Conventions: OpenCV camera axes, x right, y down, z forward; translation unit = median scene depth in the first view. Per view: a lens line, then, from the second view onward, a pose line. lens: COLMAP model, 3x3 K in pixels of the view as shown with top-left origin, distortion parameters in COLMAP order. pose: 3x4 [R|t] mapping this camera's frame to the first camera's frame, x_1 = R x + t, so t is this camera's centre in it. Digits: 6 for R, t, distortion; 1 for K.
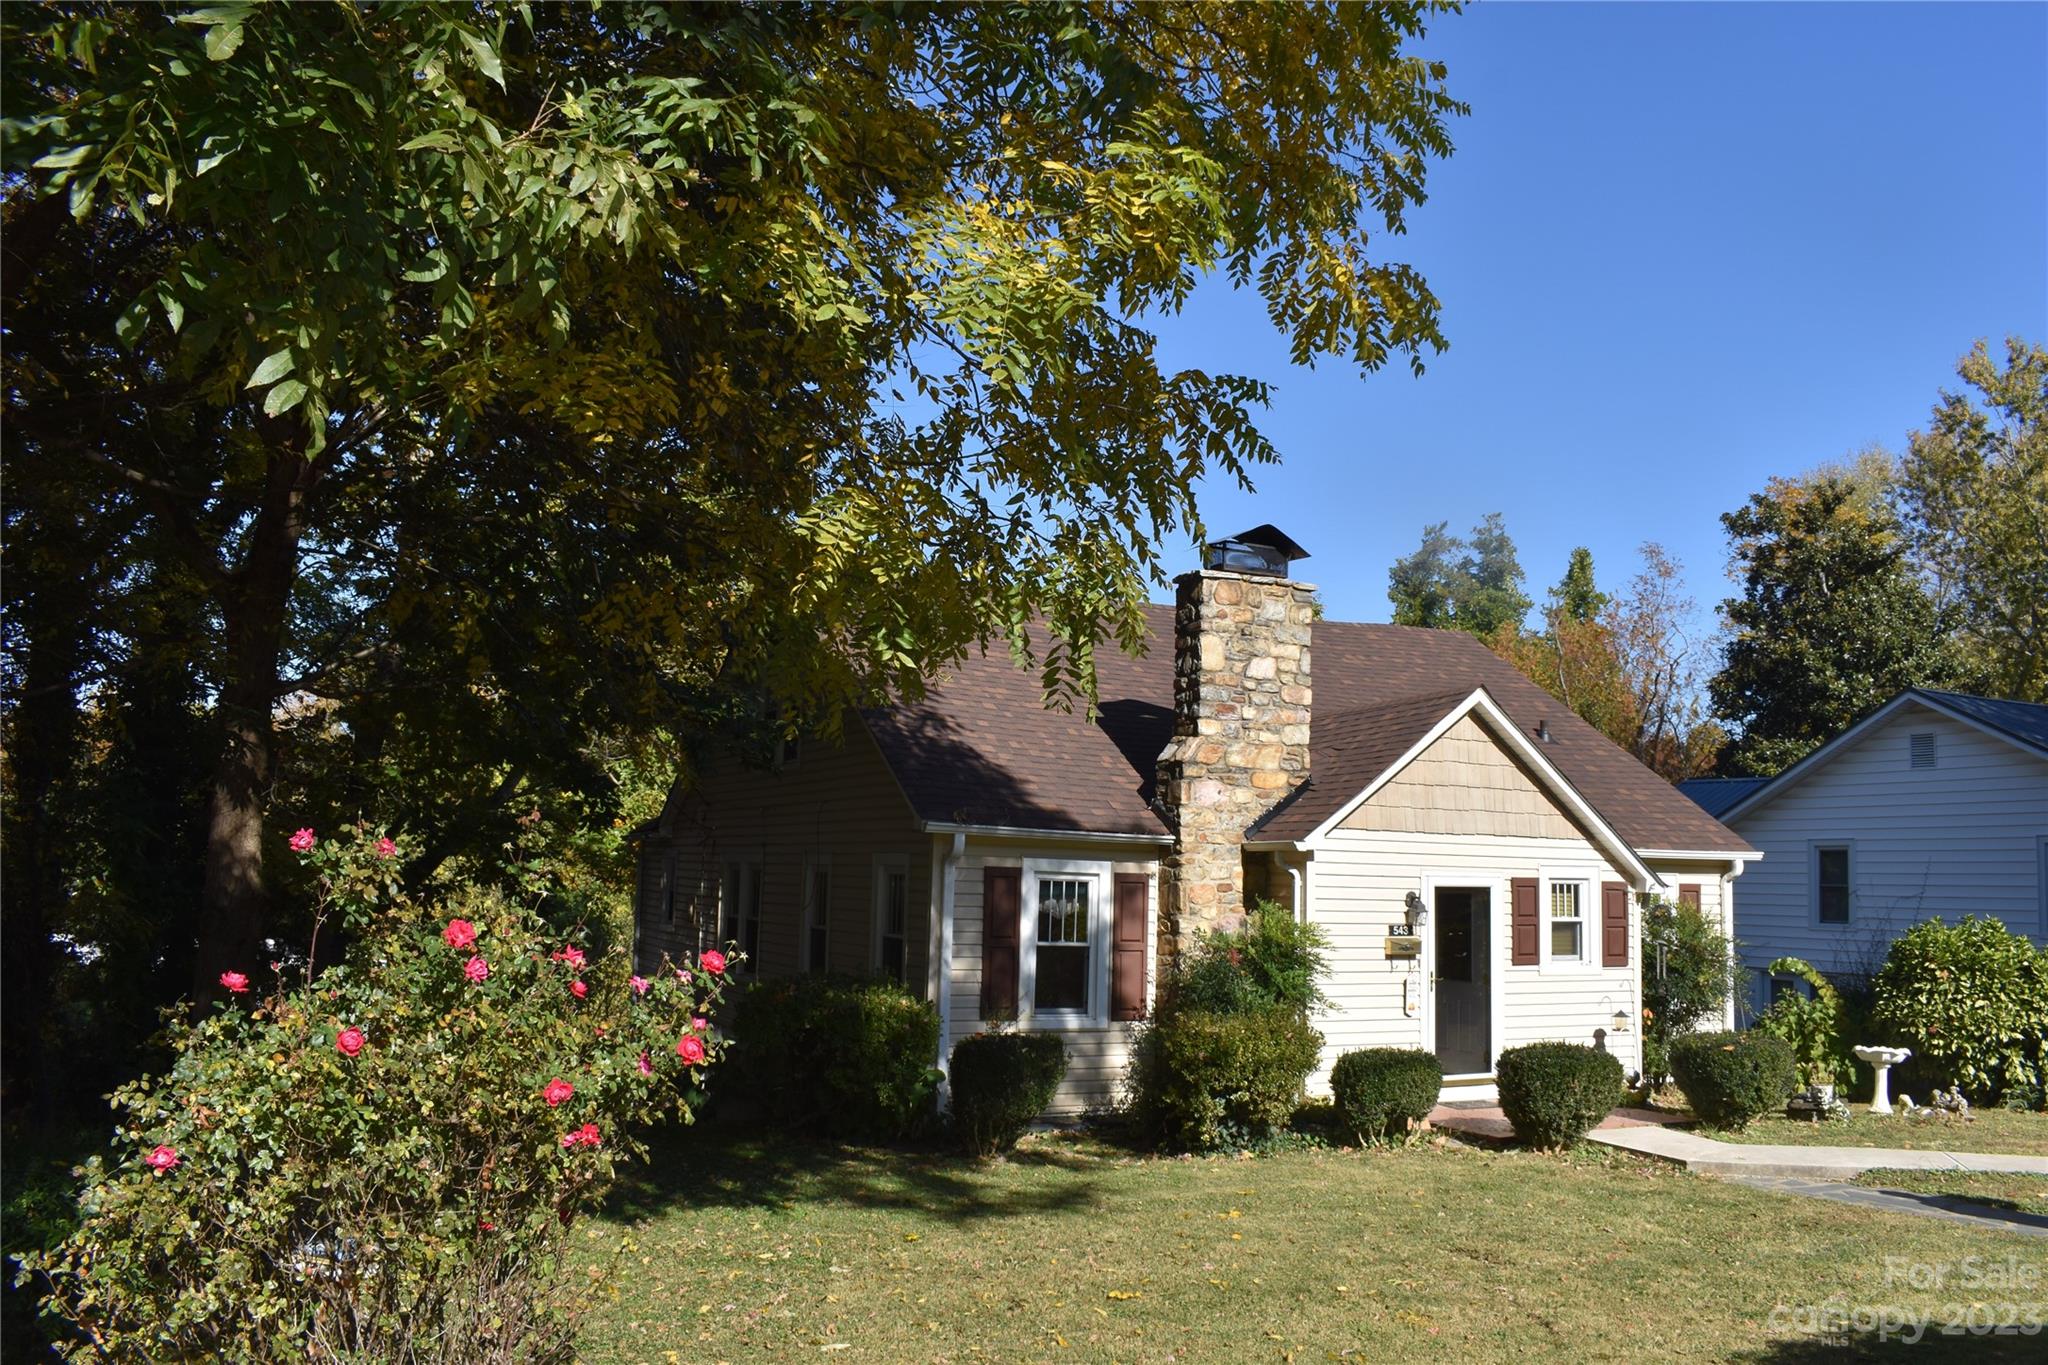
lens RADIAL K [[1586.6, 0, 1023.4], [0, 1586.6, 682.6], [0, 0, 1]] dist [-0.095443, 0.015724]
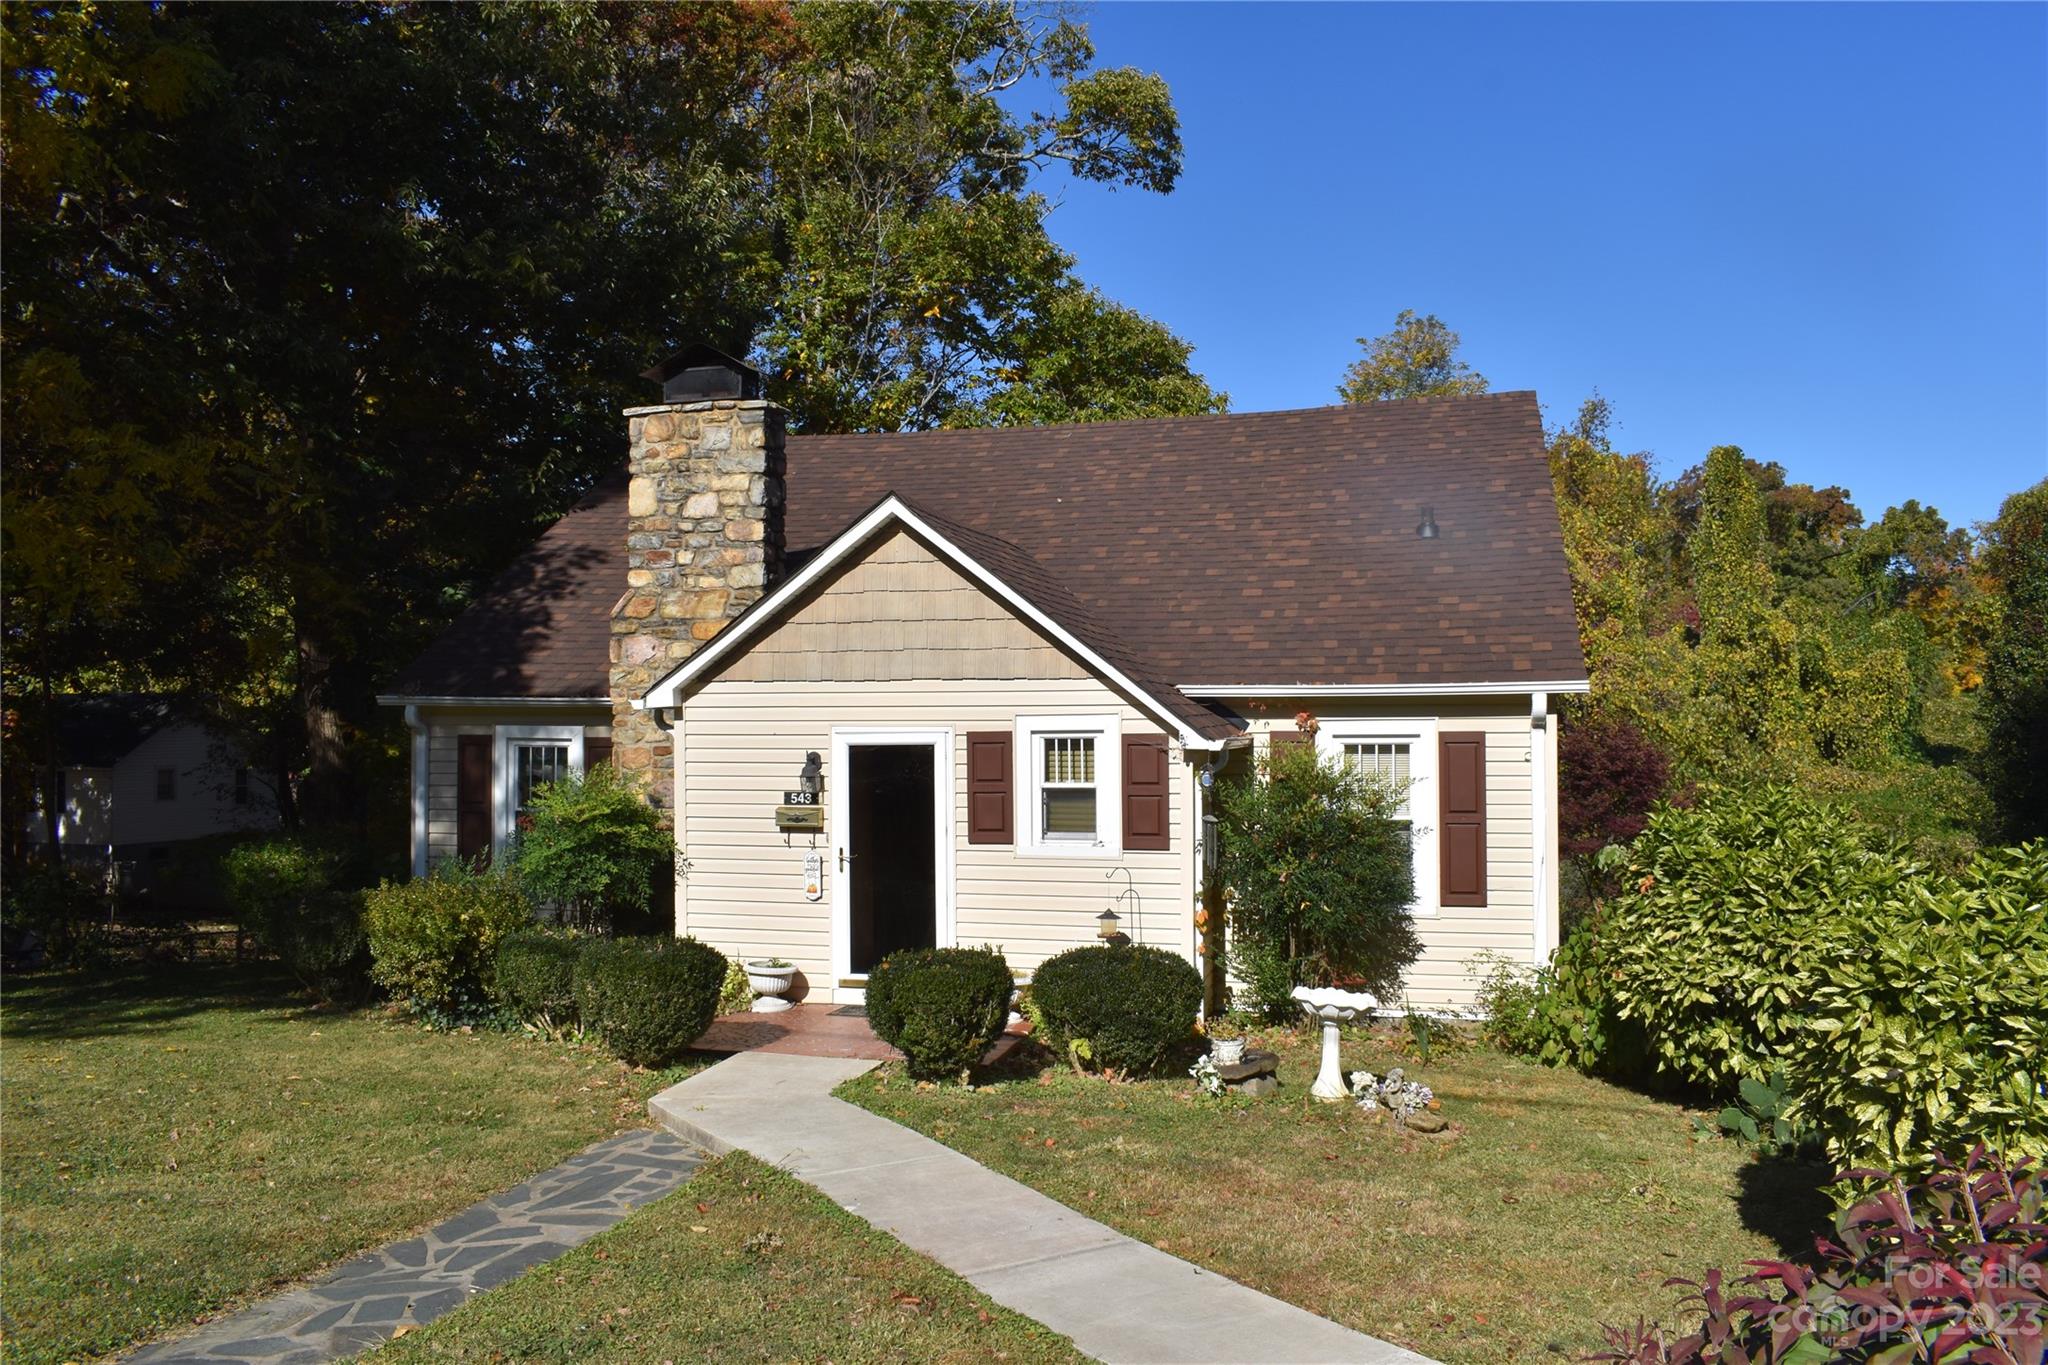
lens RADIAL K [[1582.7, 0, 1024.0], [0, 1582.7, 682.5], [0, 0, 1]] dist [-0.090109, 0.002692]
pose [[0.758909, -0.046562, -0.649530, 0.862590], [0.104051, 0.993296, 0.050367, 0.064214], [0.642831, -0.105809, 0.758666, 0.432099]]
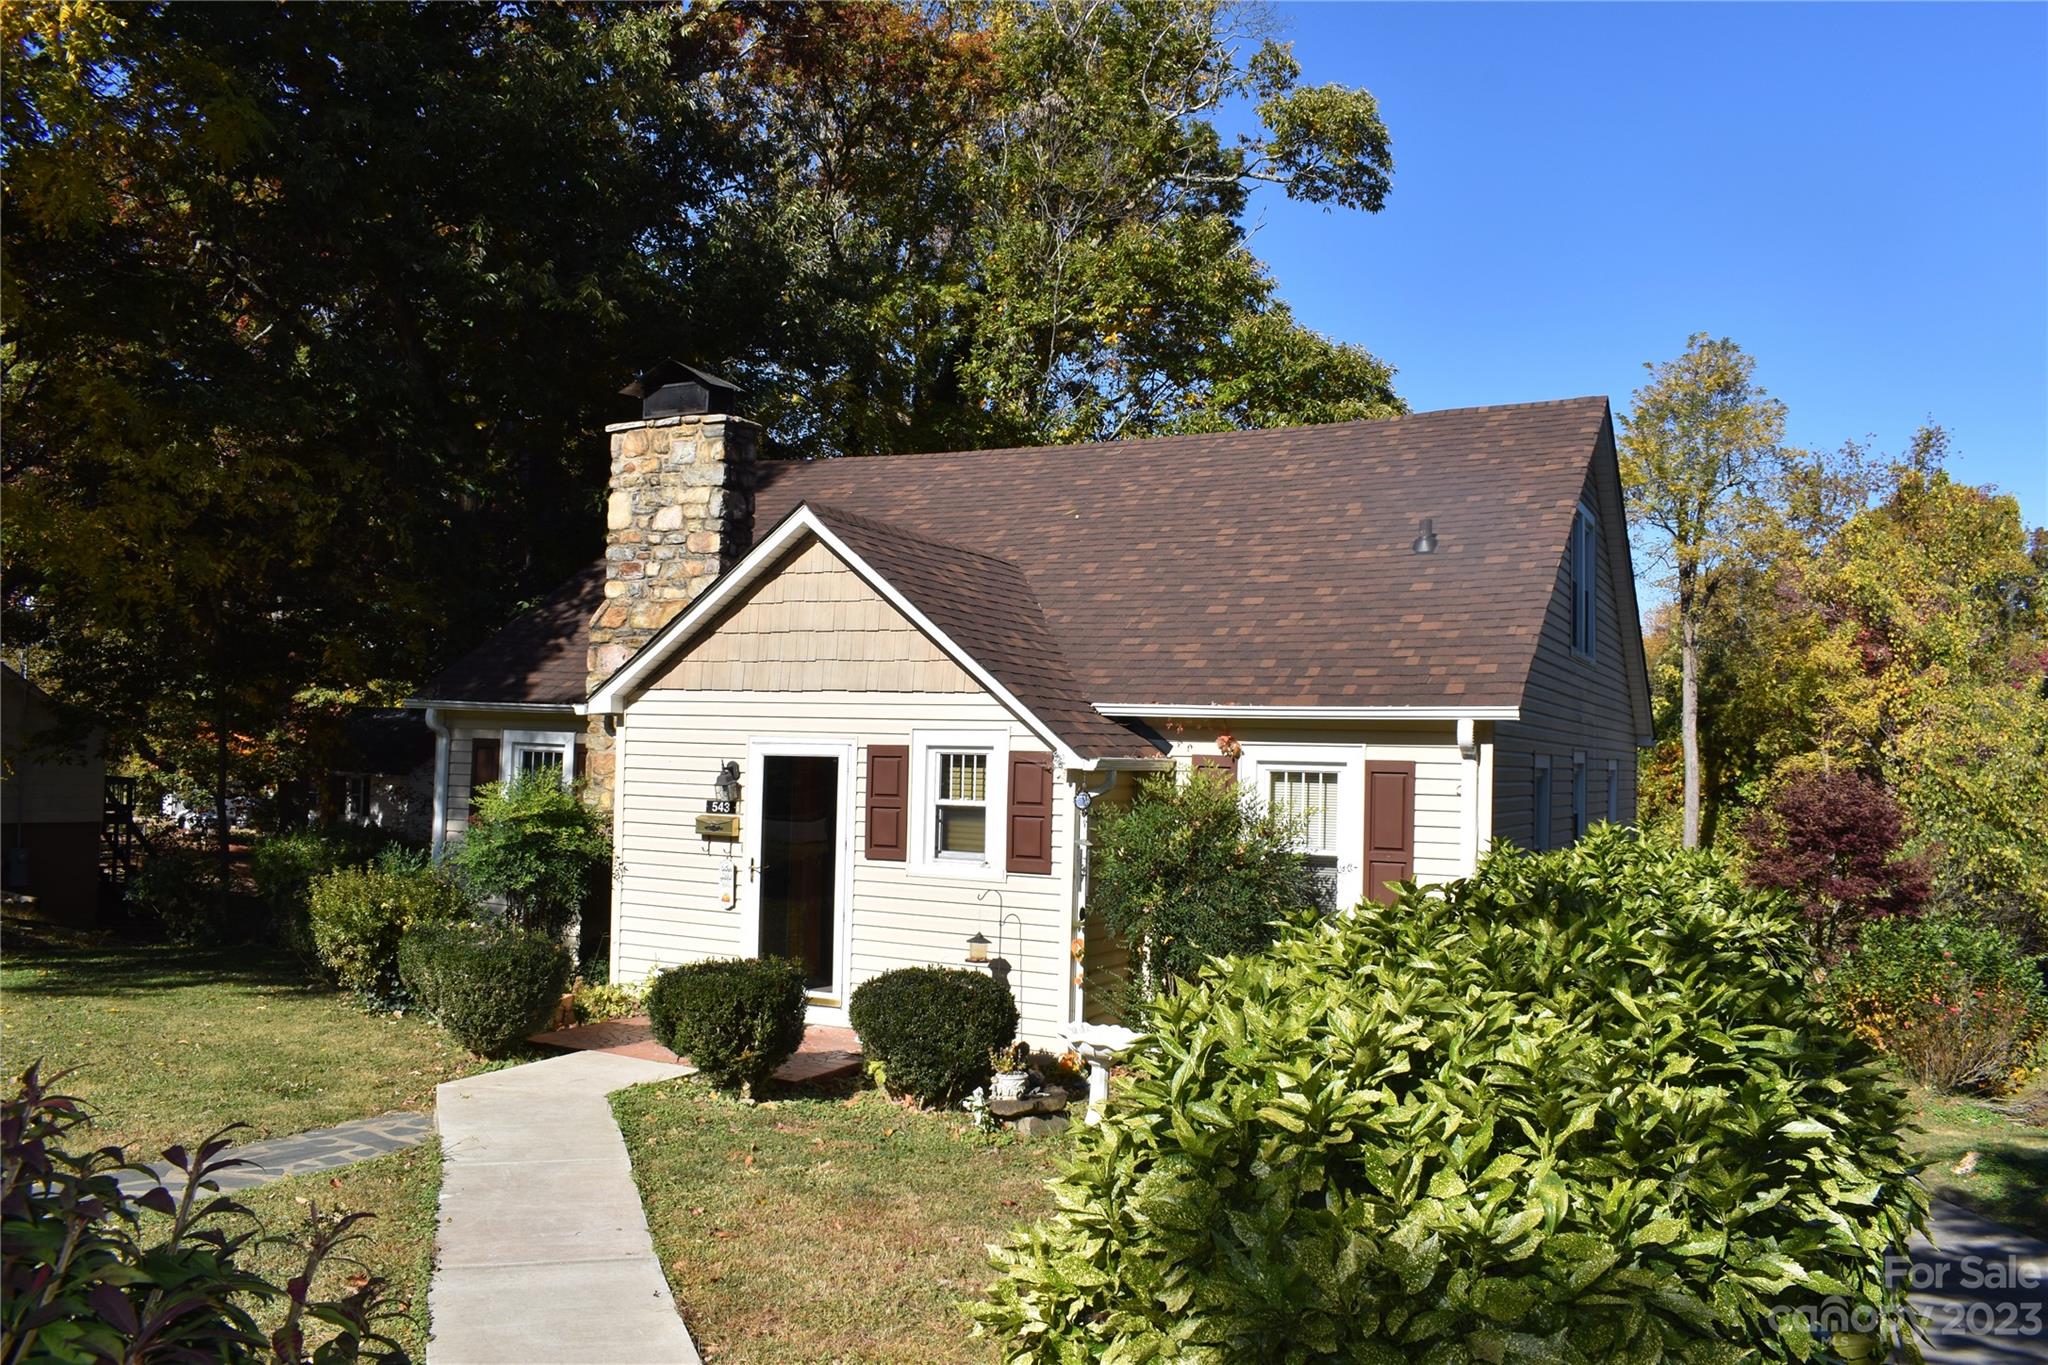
lens RADIAL K [[1586.6, 0, 1023.4], [0, 1586.6, 682.6], [0, 0, 1]] dist [-0.095443, 0.015724]
pose [[0.599685, -0.048825, -0.798745, 0.995666], [0.086807, 0.996216, 0.004277, 0.099027], [0.795514, -0.071902, 0.601654, 0.609476]]
